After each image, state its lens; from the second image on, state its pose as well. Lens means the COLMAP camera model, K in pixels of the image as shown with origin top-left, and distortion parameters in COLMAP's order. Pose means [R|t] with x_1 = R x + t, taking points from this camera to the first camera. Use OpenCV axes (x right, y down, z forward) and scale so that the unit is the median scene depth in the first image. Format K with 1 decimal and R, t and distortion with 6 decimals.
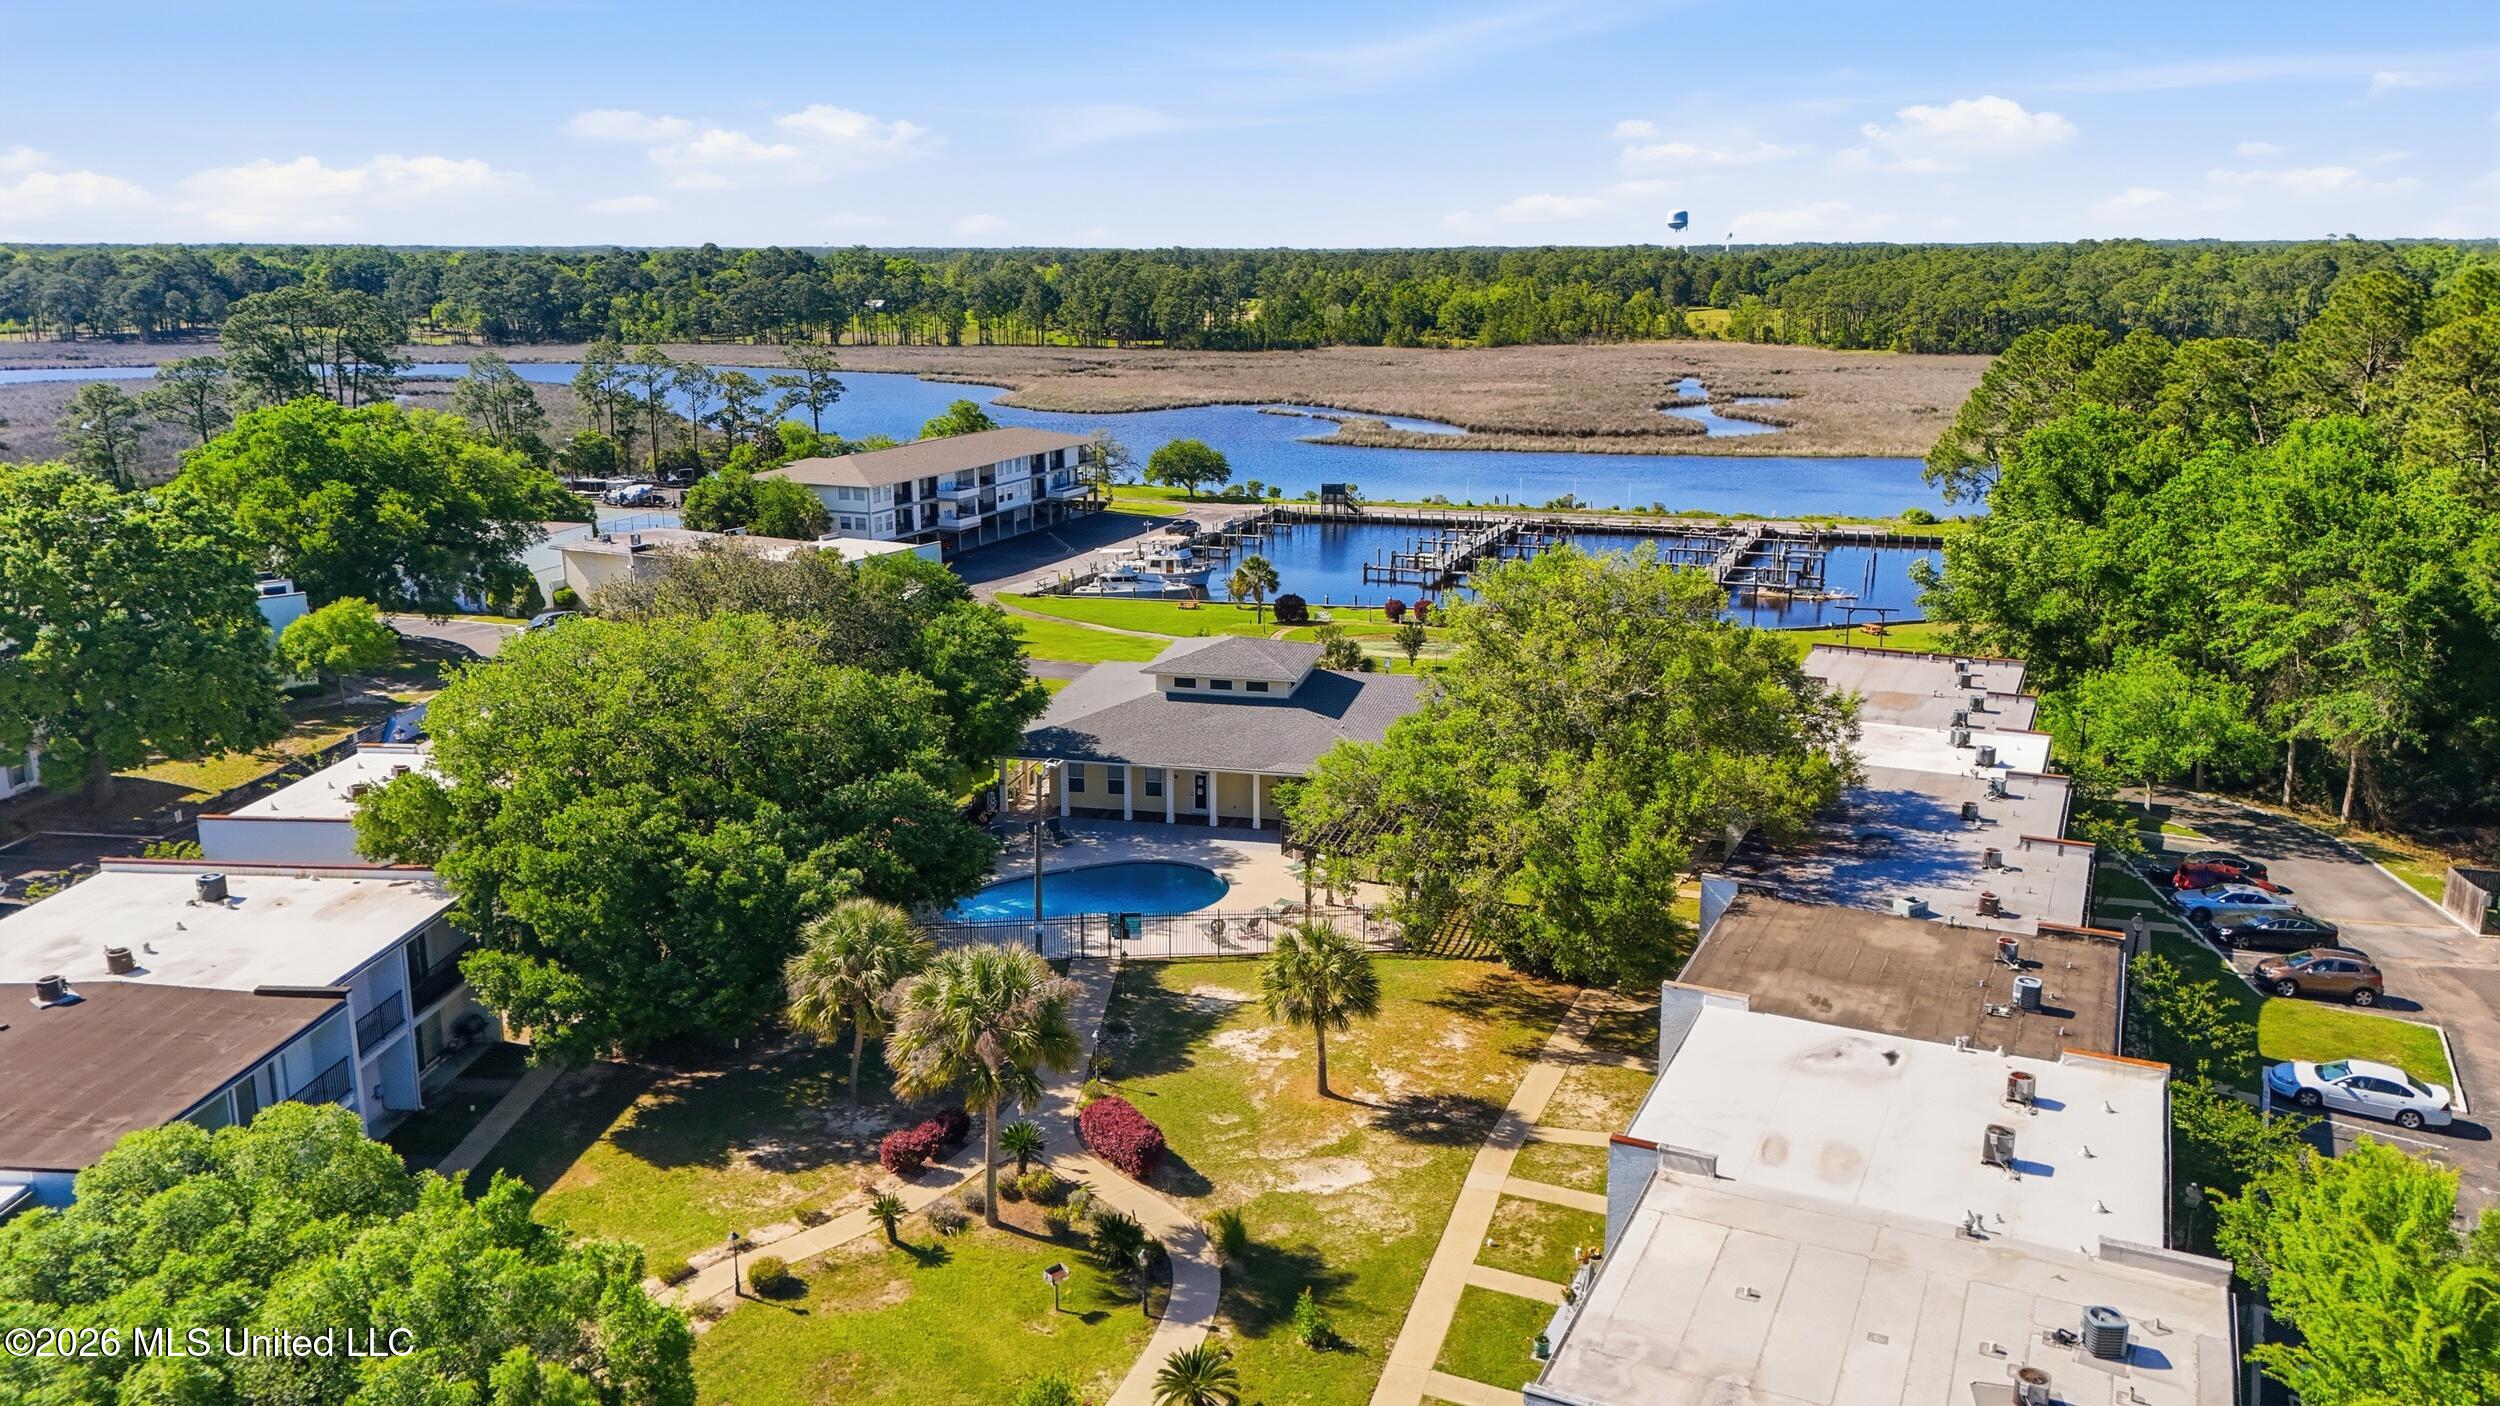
lens RADIAL K [[1826.1, 0, 1236.3], [0, 1826.1, 701.0], [0, 0, 1]] dist [0.082903, -0.084028]
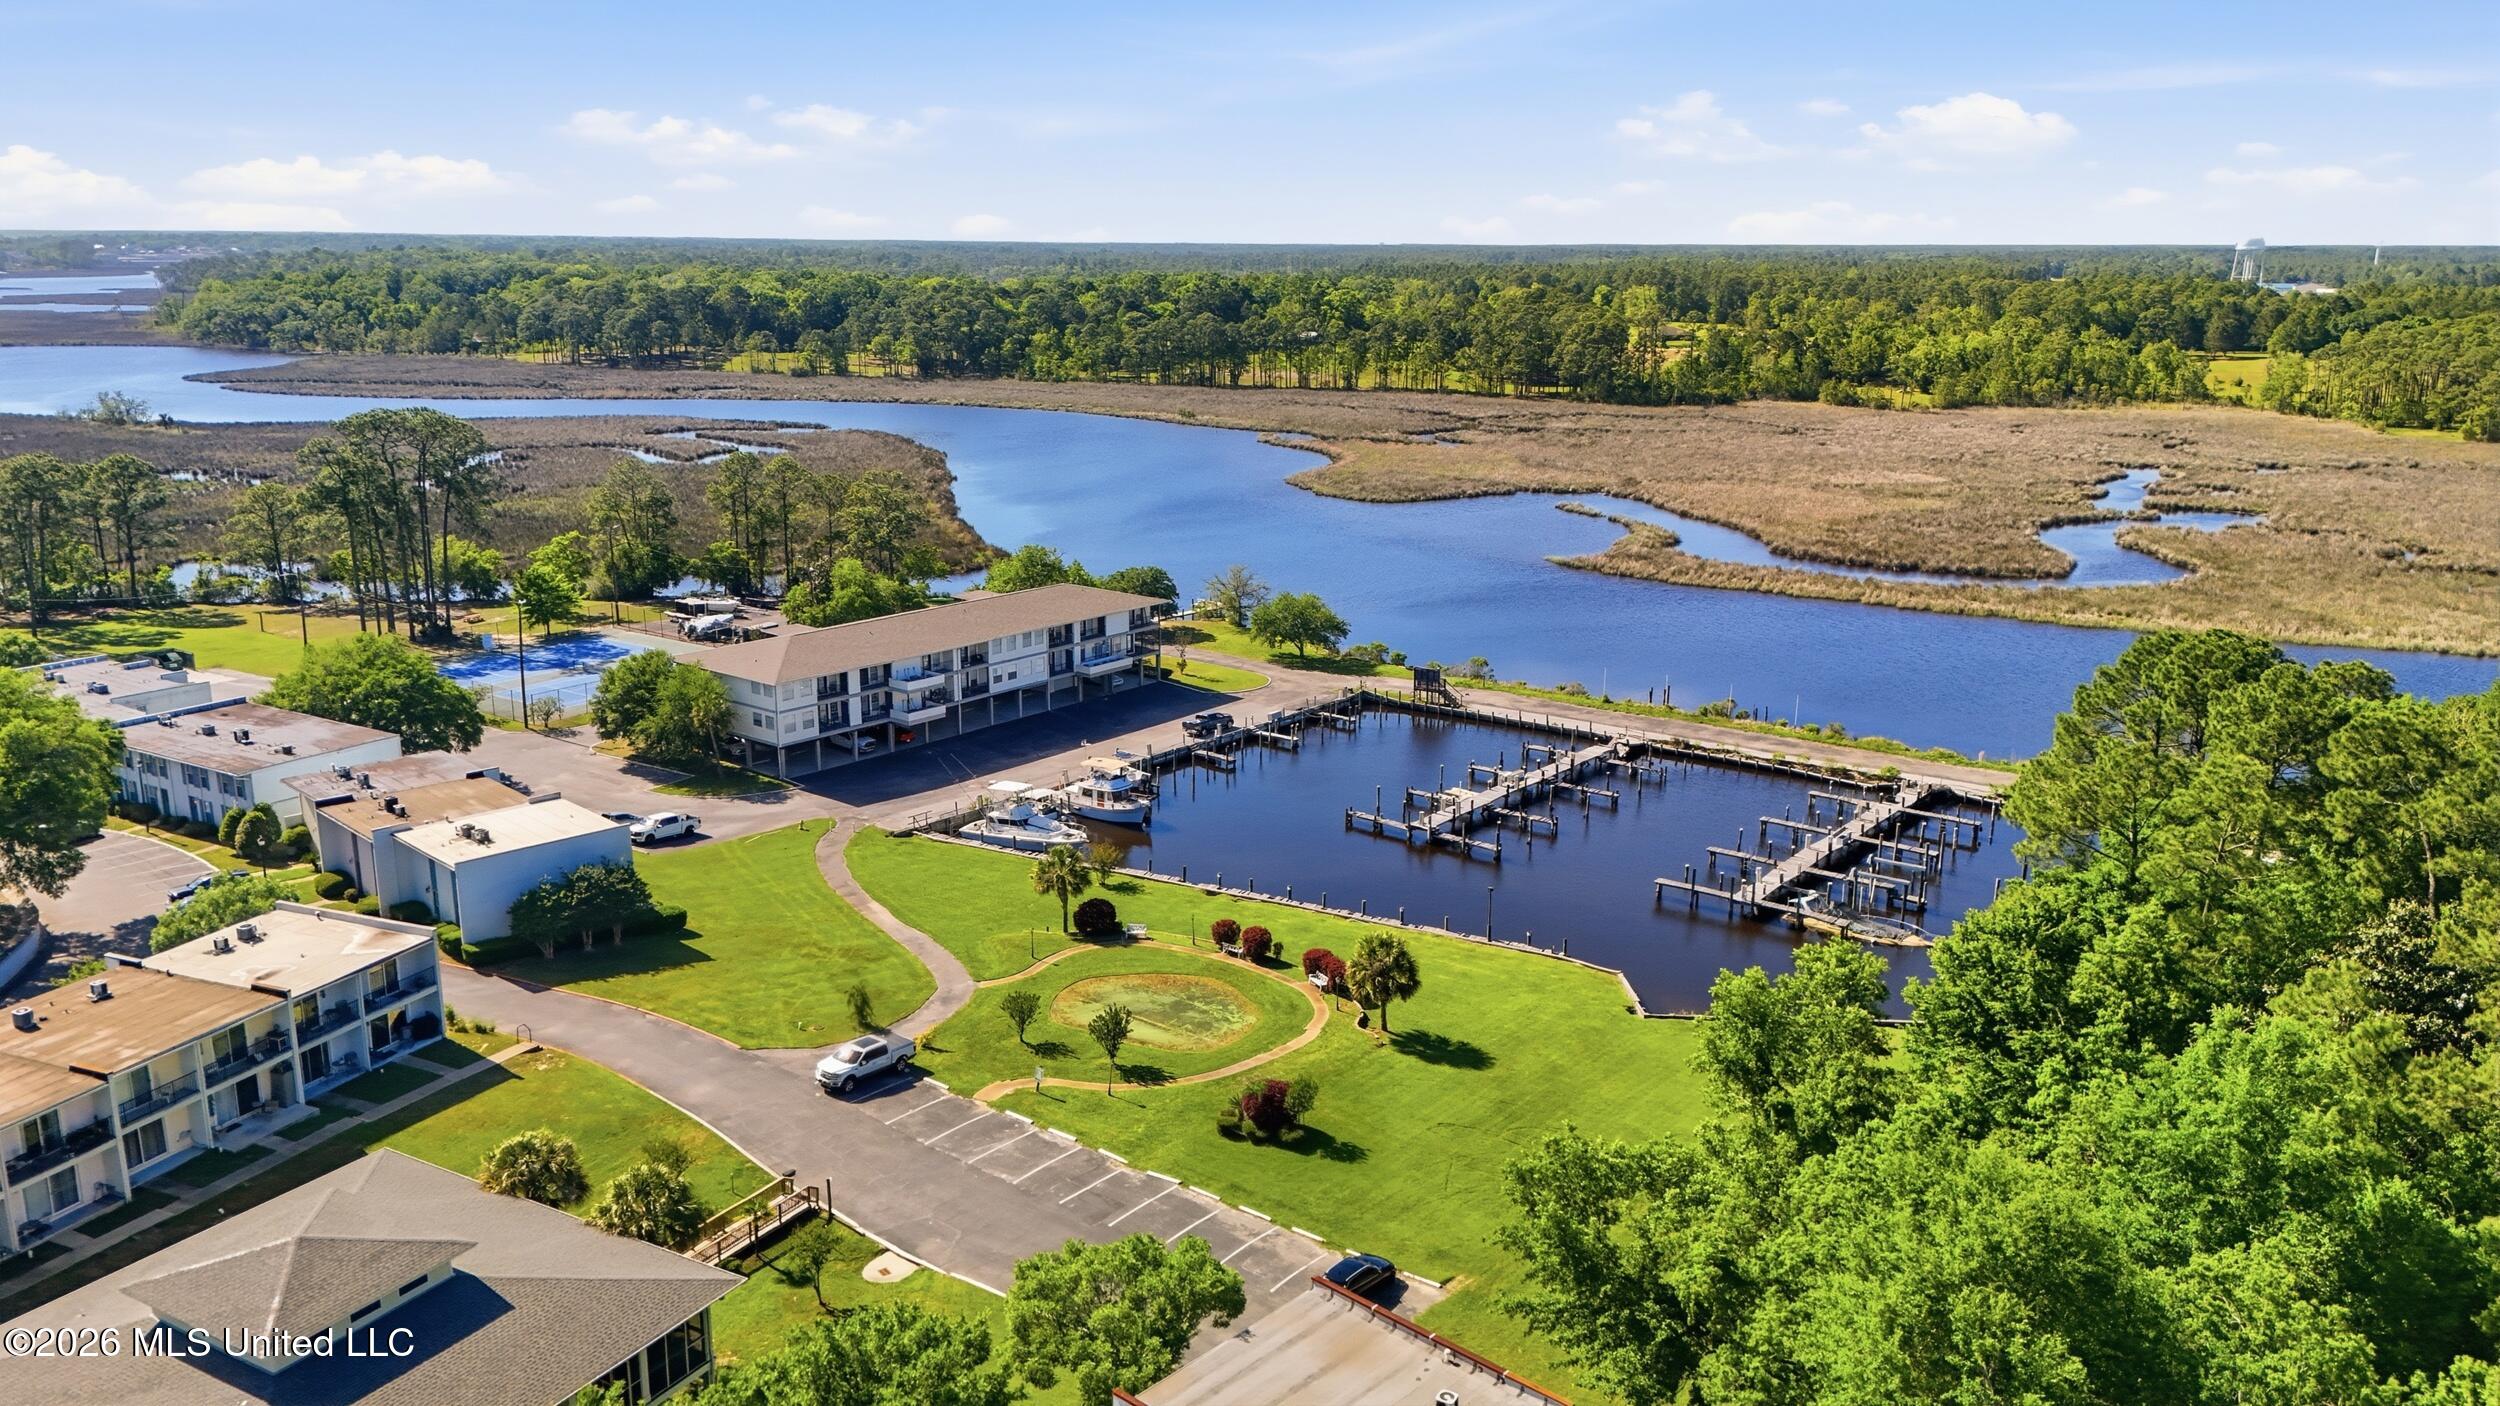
lens RADIAL K [[1826.1, 0, 1236.3], [0, 1826.1, 701.0], [0, 0, 1]] dist [0.082903, -0.084028]
pose [[0.954987, 0.078541, -0.286063, 0.086761], [-0.077344, 0.996884, 0.015499, -0.045252], [0.286388, 0.007324, 0.958086, 0.069065]]
